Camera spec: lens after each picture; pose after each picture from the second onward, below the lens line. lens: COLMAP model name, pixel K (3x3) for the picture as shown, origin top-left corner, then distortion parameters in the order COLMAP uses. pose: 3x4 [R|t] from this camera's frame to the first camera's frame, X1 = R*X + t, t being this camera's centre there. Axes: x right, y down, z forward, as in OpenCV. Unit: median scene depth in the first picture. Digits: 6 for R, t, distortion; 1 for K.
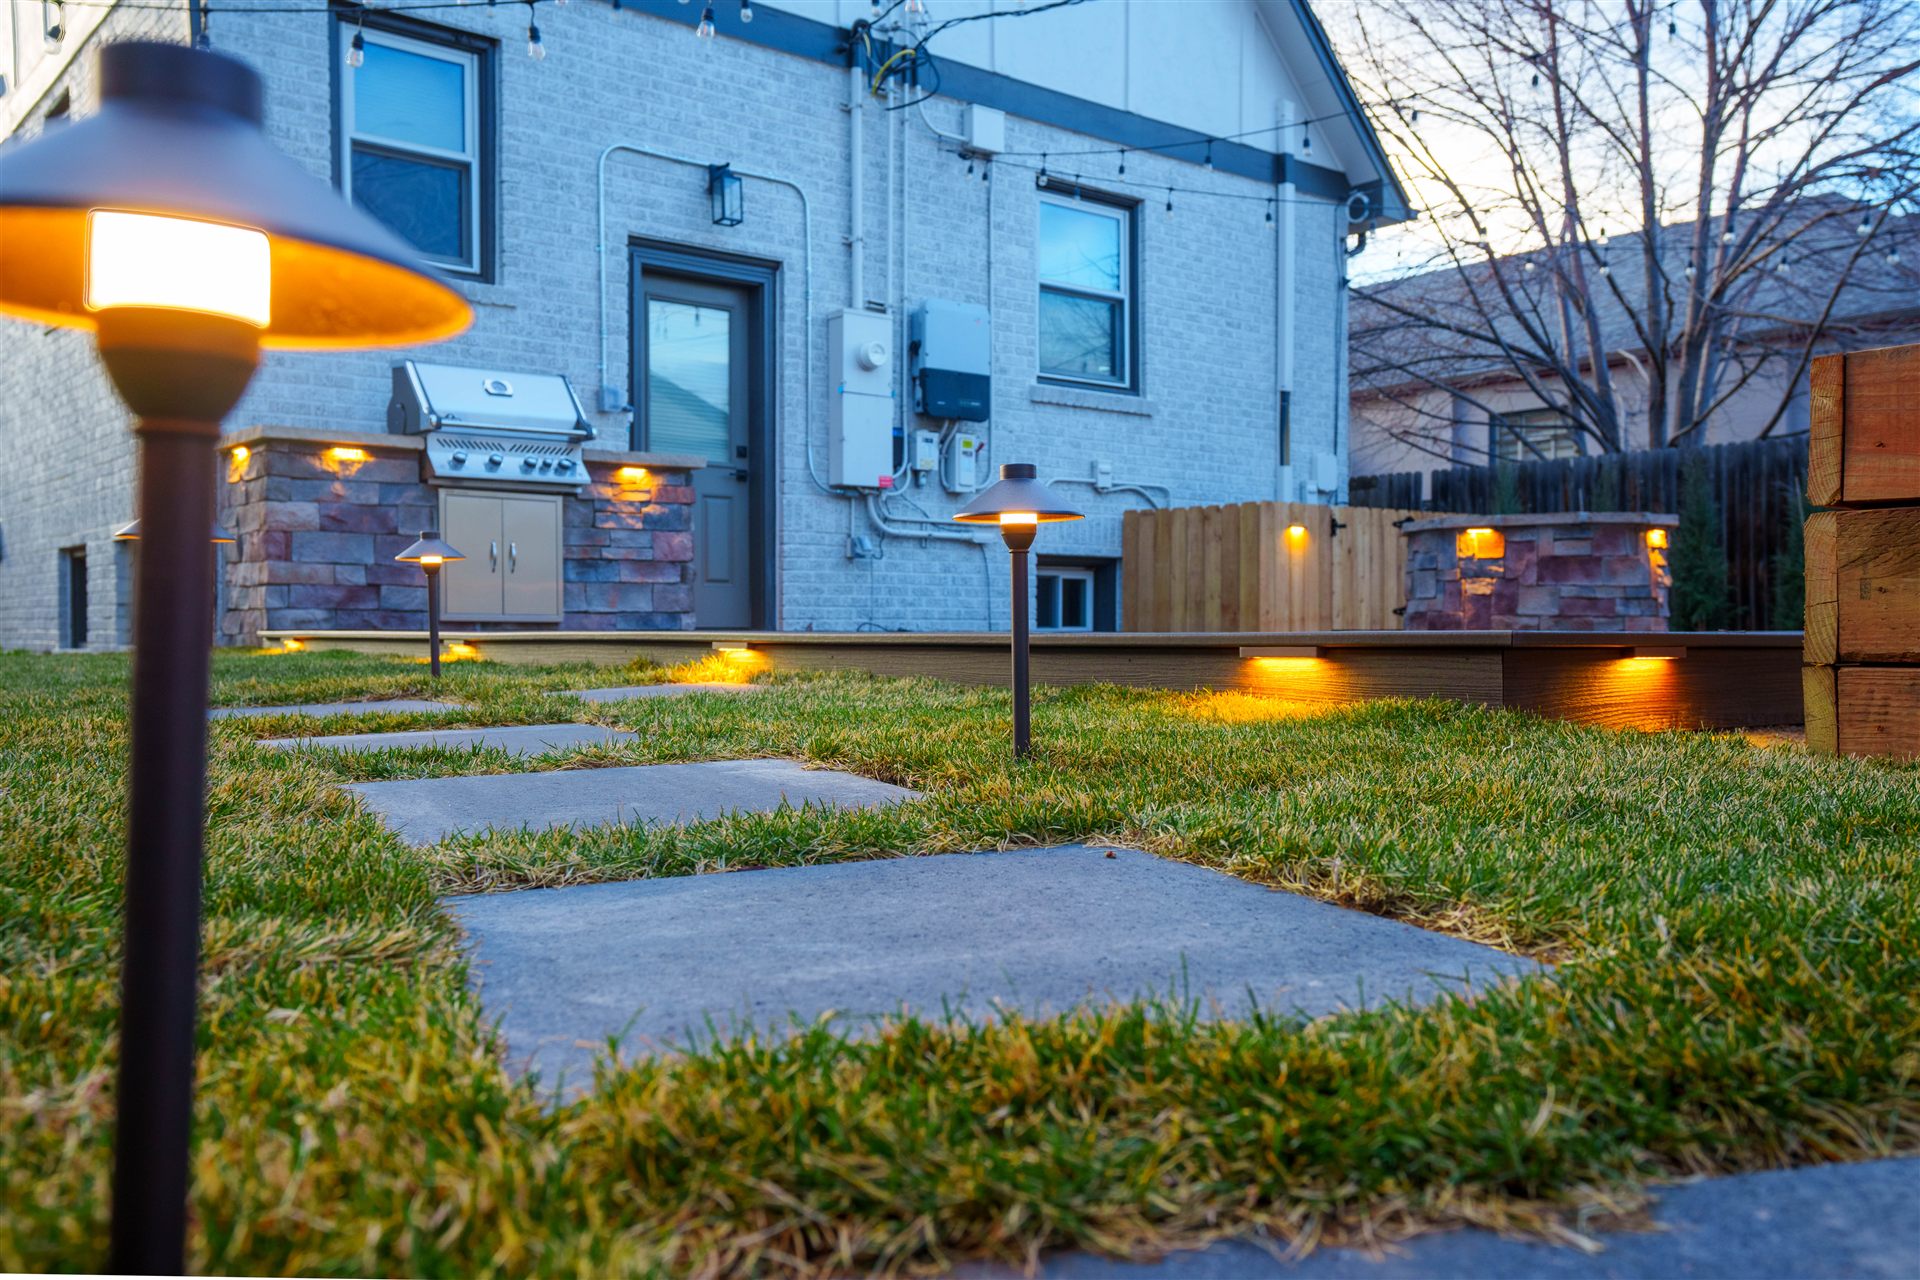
lens RADIAL K [[1642.4, 0, 960.0], [0, 1642.4, 640.0], [0, 0, 1]] dist [0.024915, 0.062309]
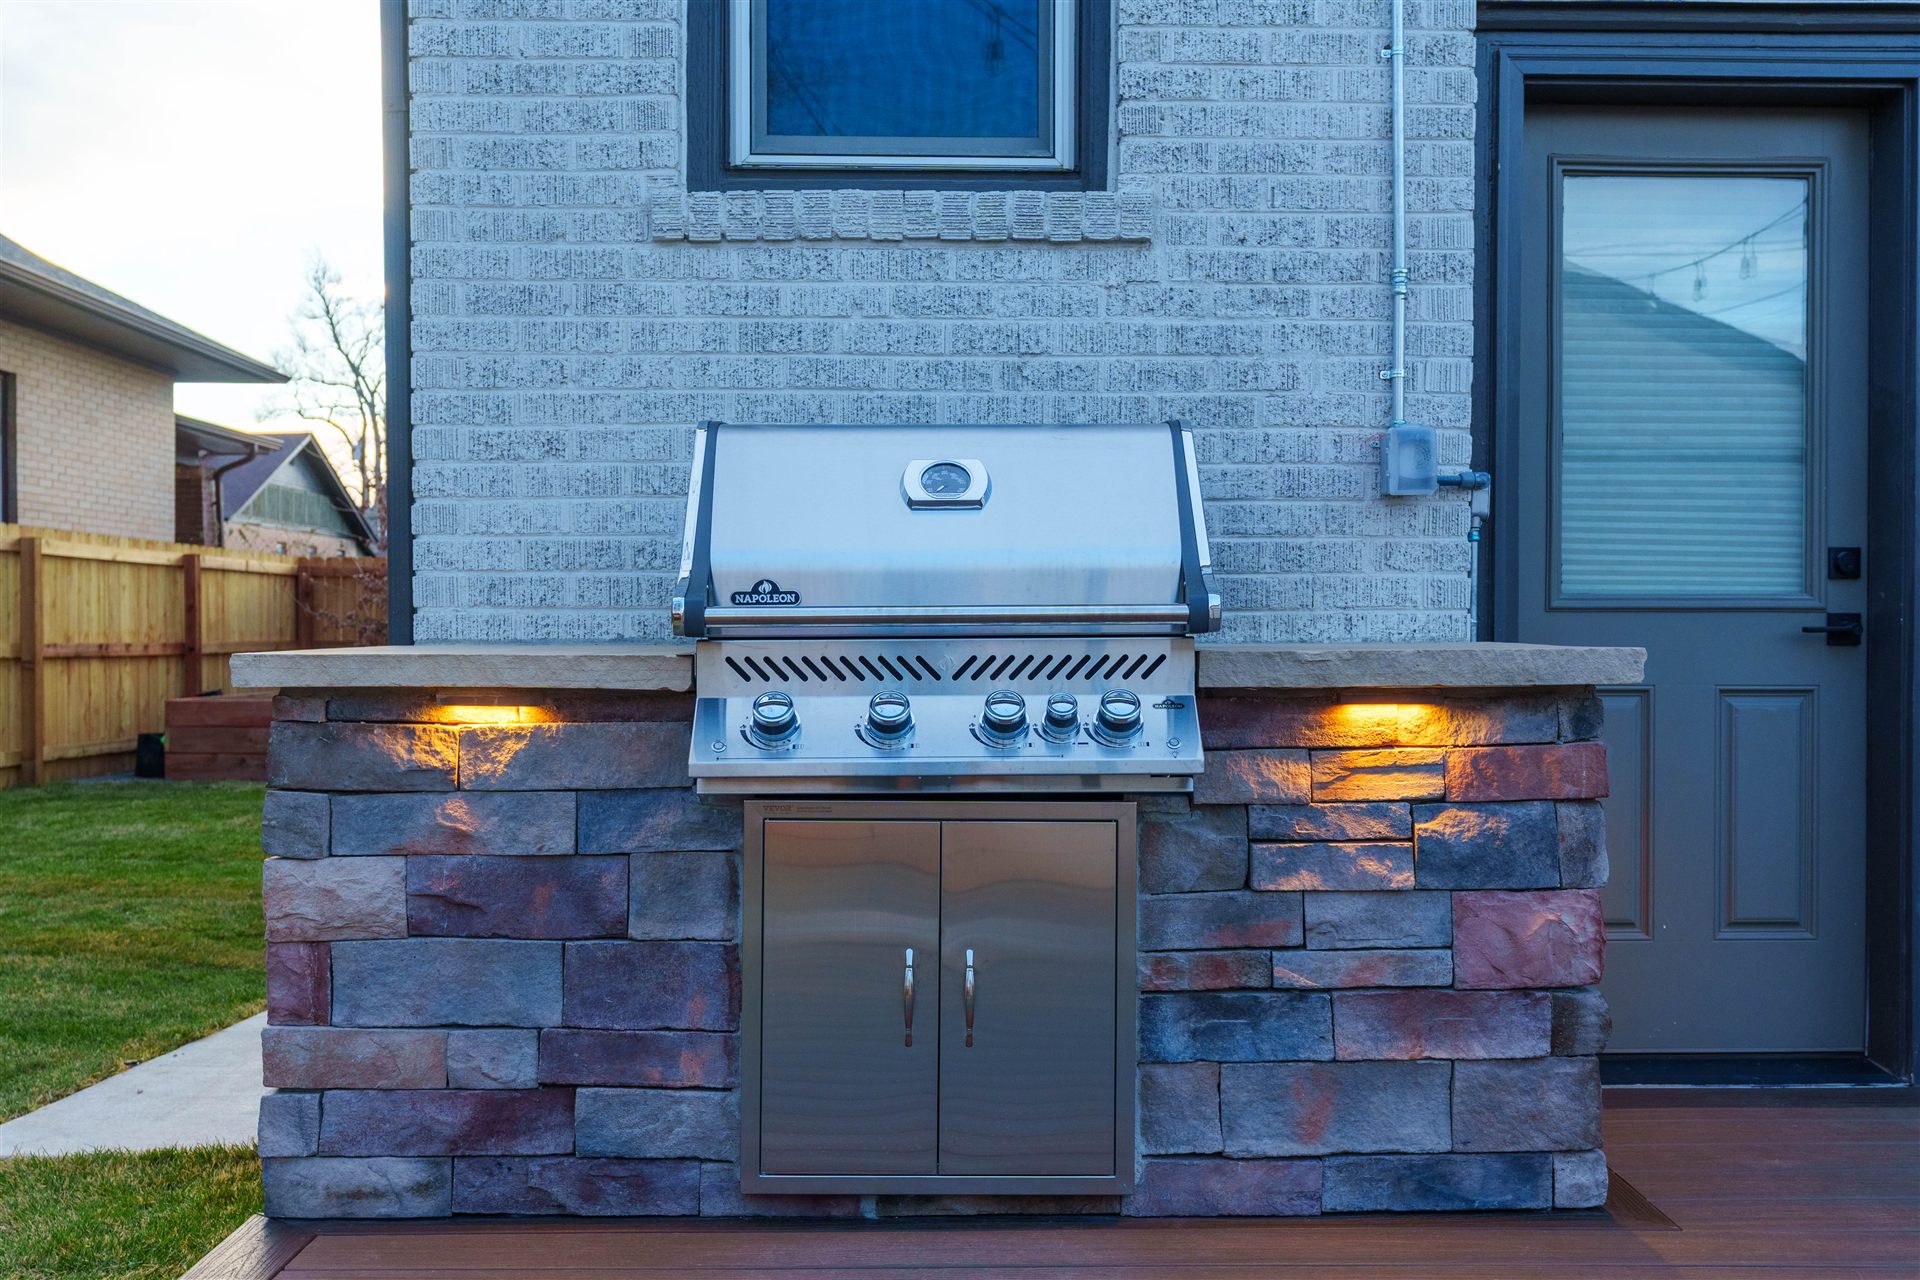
lens RADIAL K [[1734.9, 0, 960.0], [0, 1734.9, 640.0], [0, 0, 1]] dist [0.002362, -0.000062]
pose [[0.779760, 0.007329, -0.626036, -0.044050], [-0.004961, 0.999972, 0.005527, -0.094812], [0.626059, -0.001204, 0.779775, 0.560235]]
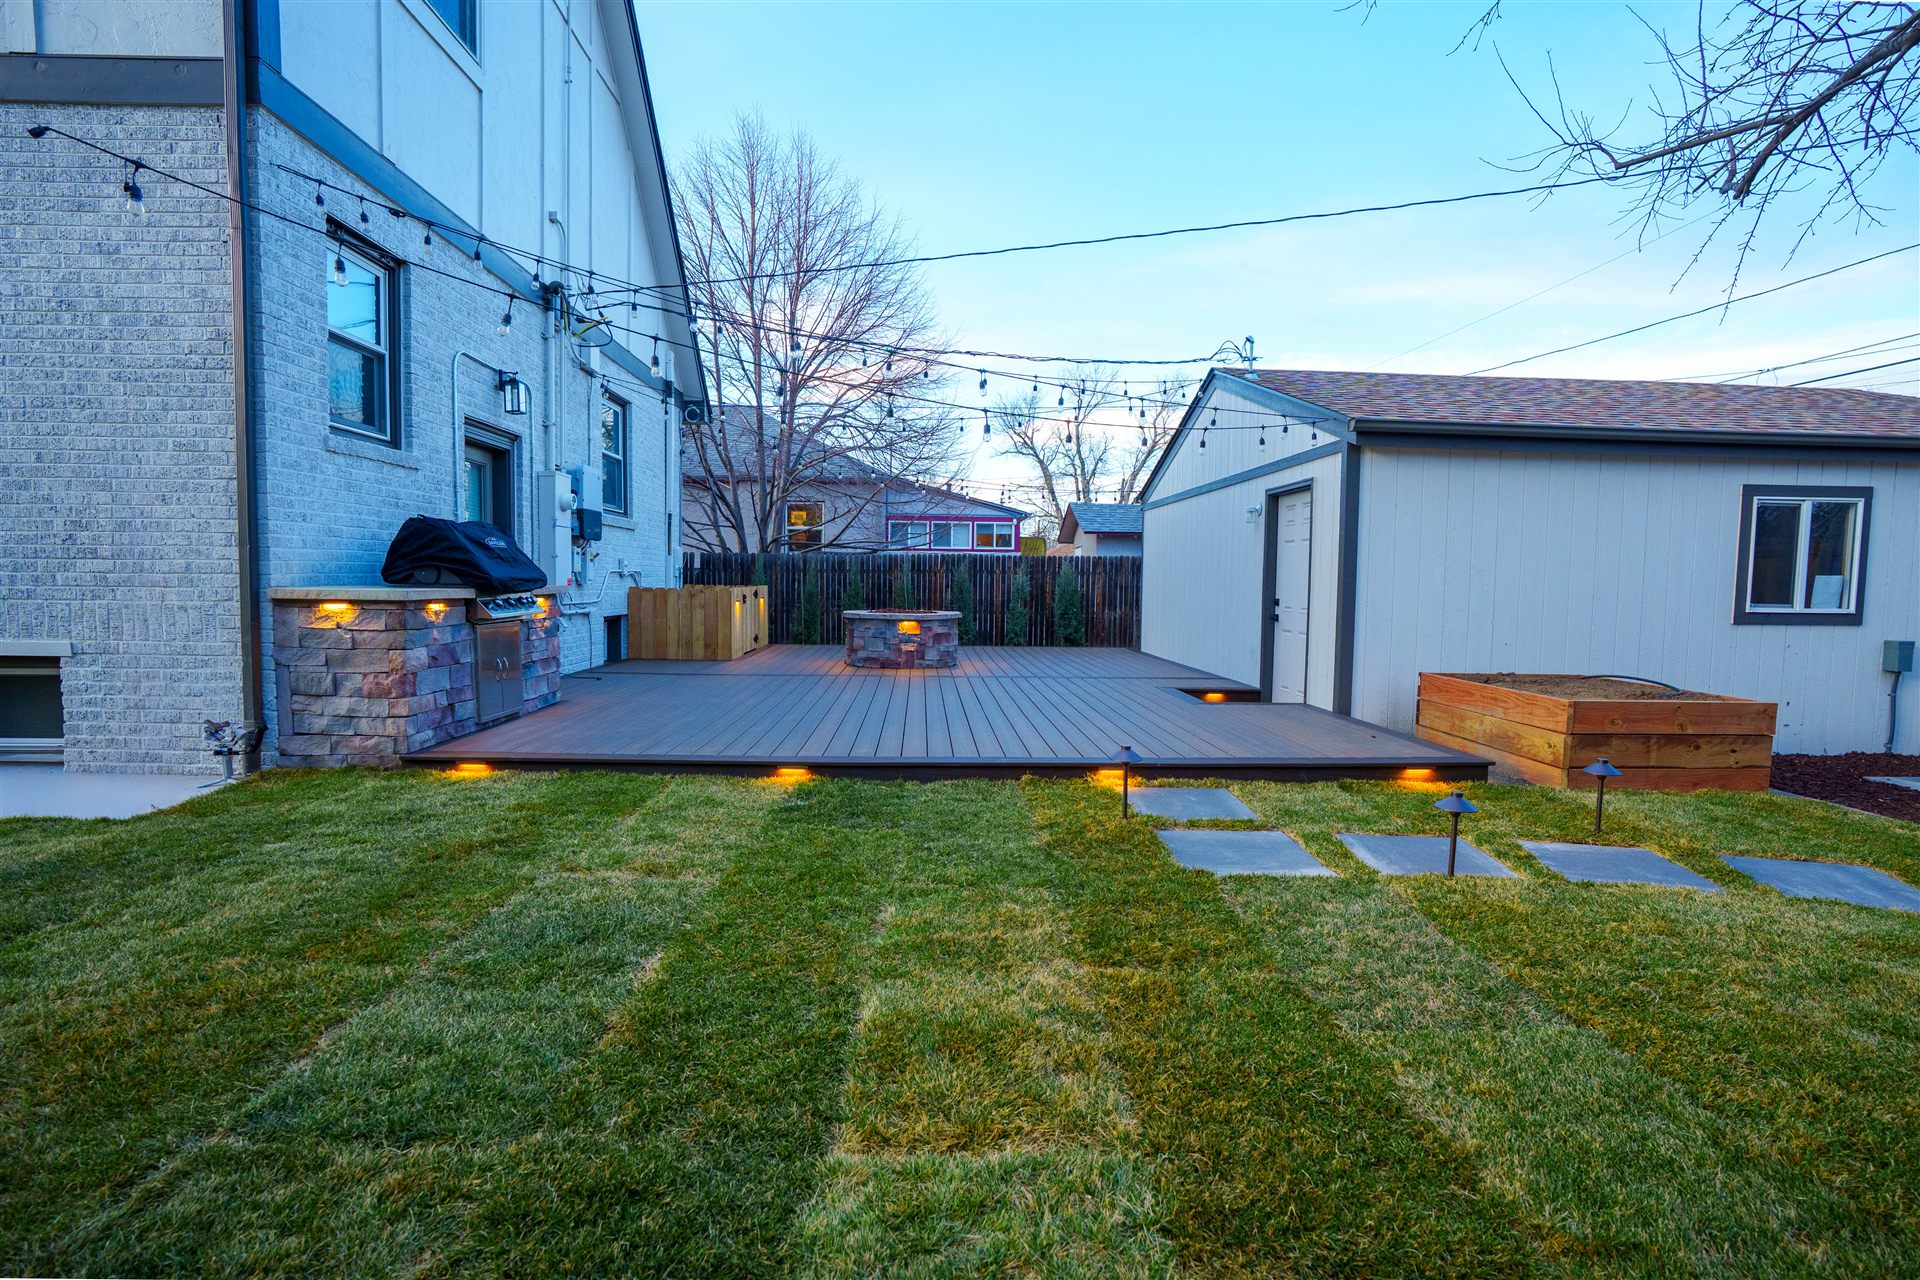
lens RADIAL K [[902.2, 0, 960.0], [0, 902.2, 640.0], [0, 0, 1]] dist [-0.055402, 0.000153]
pose [[0.606274, -0.043514, 0.794064, -0.486572], [-0.010599, 0.997971, 0.062780, -0.096815], [-0.795185, -0.046478, 0.604583, 0.186040]]
